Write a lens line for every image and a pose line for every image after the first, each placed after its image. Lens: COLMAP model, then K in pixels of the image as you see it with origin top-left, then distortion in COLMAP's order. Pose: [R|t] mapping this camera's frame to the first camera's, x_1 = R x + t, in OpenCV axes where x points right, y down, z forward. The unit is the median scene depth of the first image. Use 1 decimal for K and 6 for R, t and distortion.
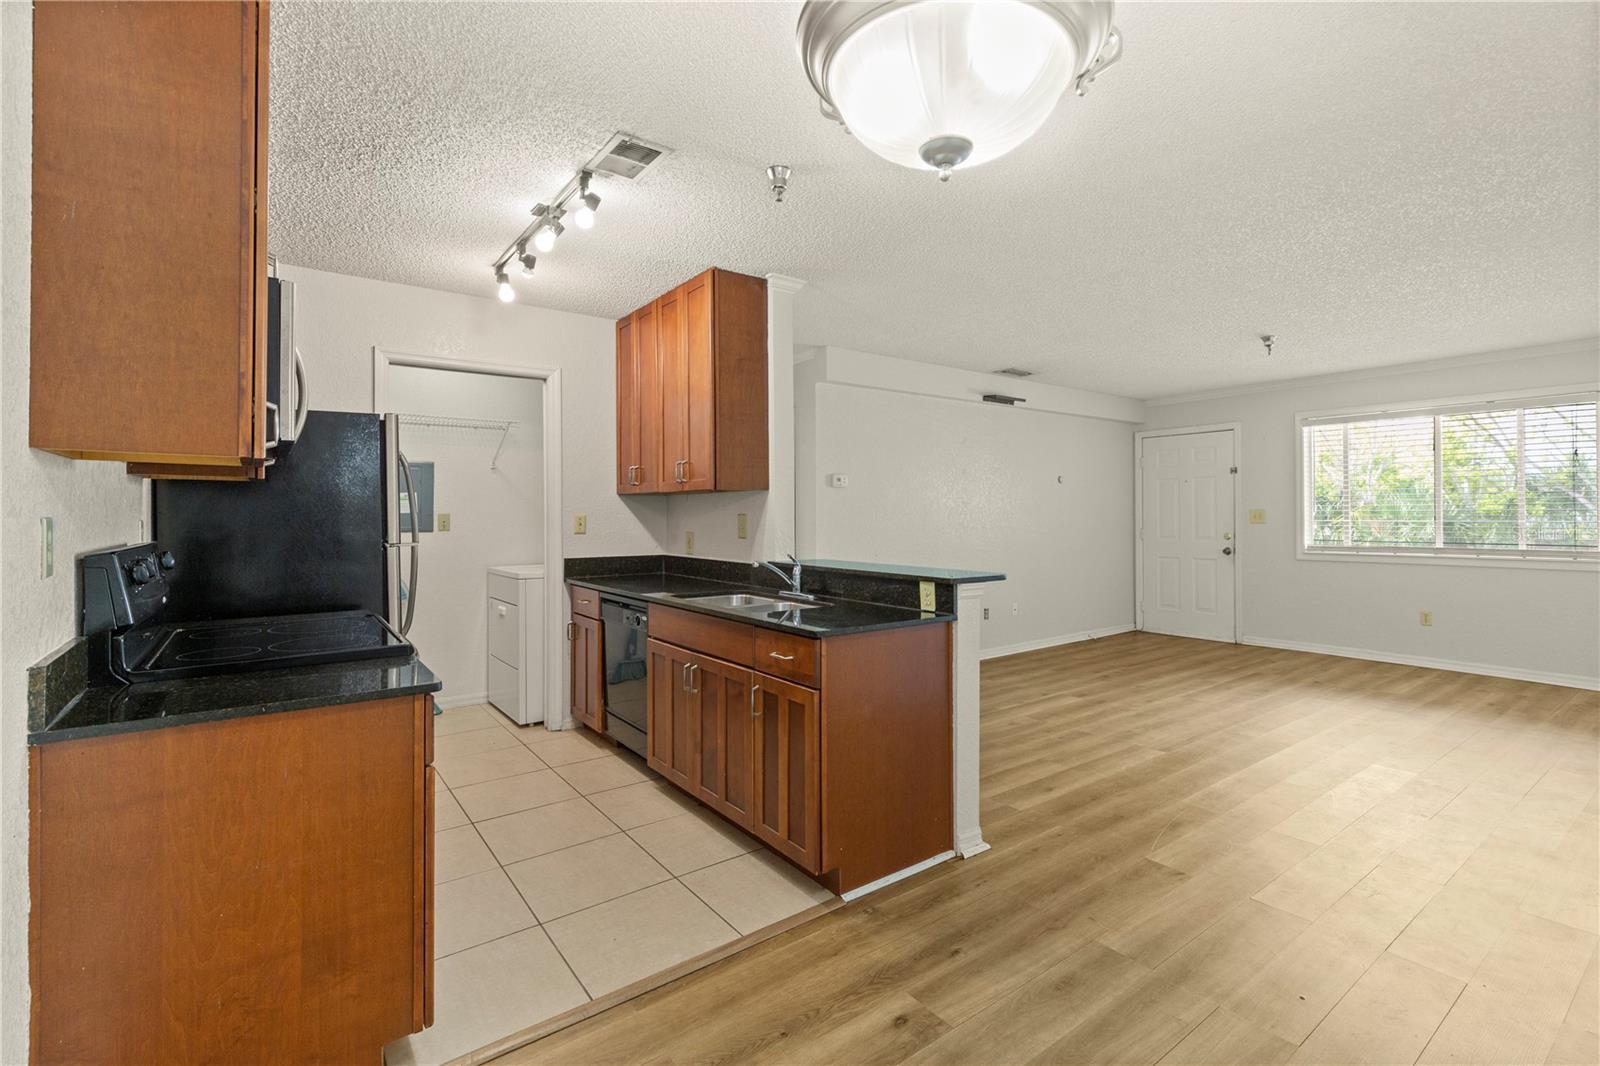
lens RADIAL K [[718.2, 0, 817.7], [0, 718.2, 510.0], [0, 0, 1]] dist [0.005935, -0.001693]
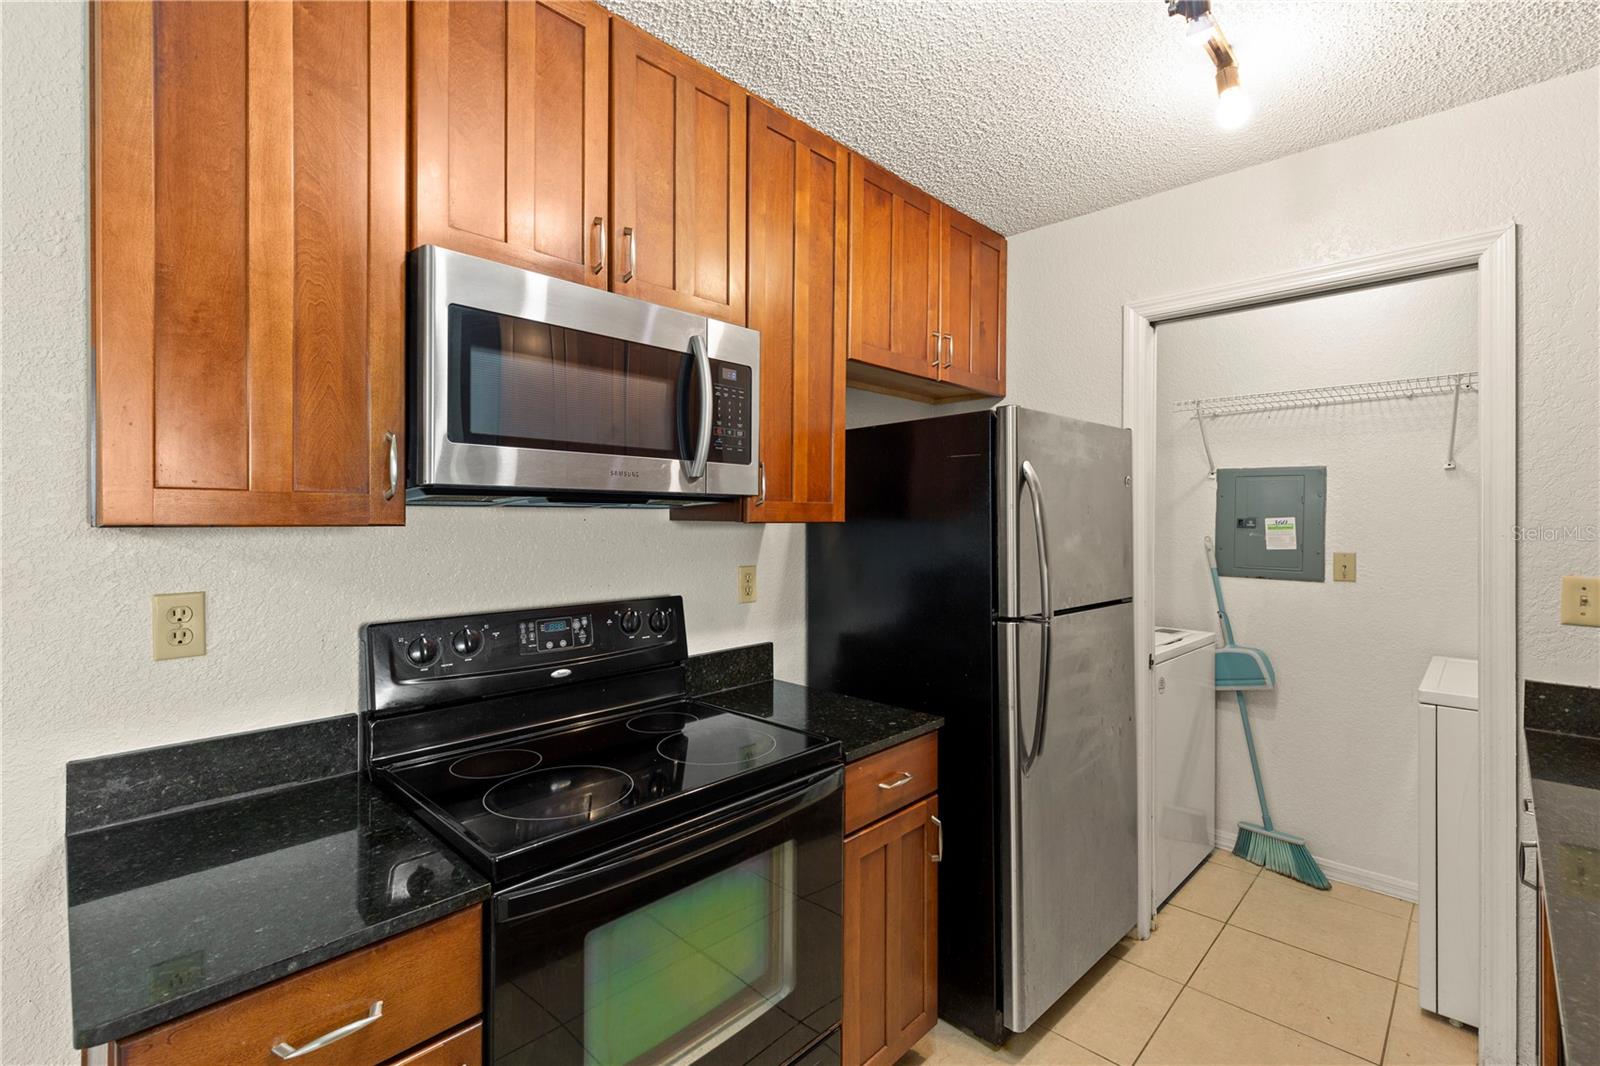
lens RADIAL K [[718.2, 0, 808.7], [0, 718.2, 521.4], [0, 0, 1]] dist [0.005935, -0.001693]
pose [[0.161645, 0.006107, -0.986830, -0.011147], [0.001971, 0.999977, 0.006511, -0.035335], [0.986847, -0.002998, 0.161629, 0.664891]]
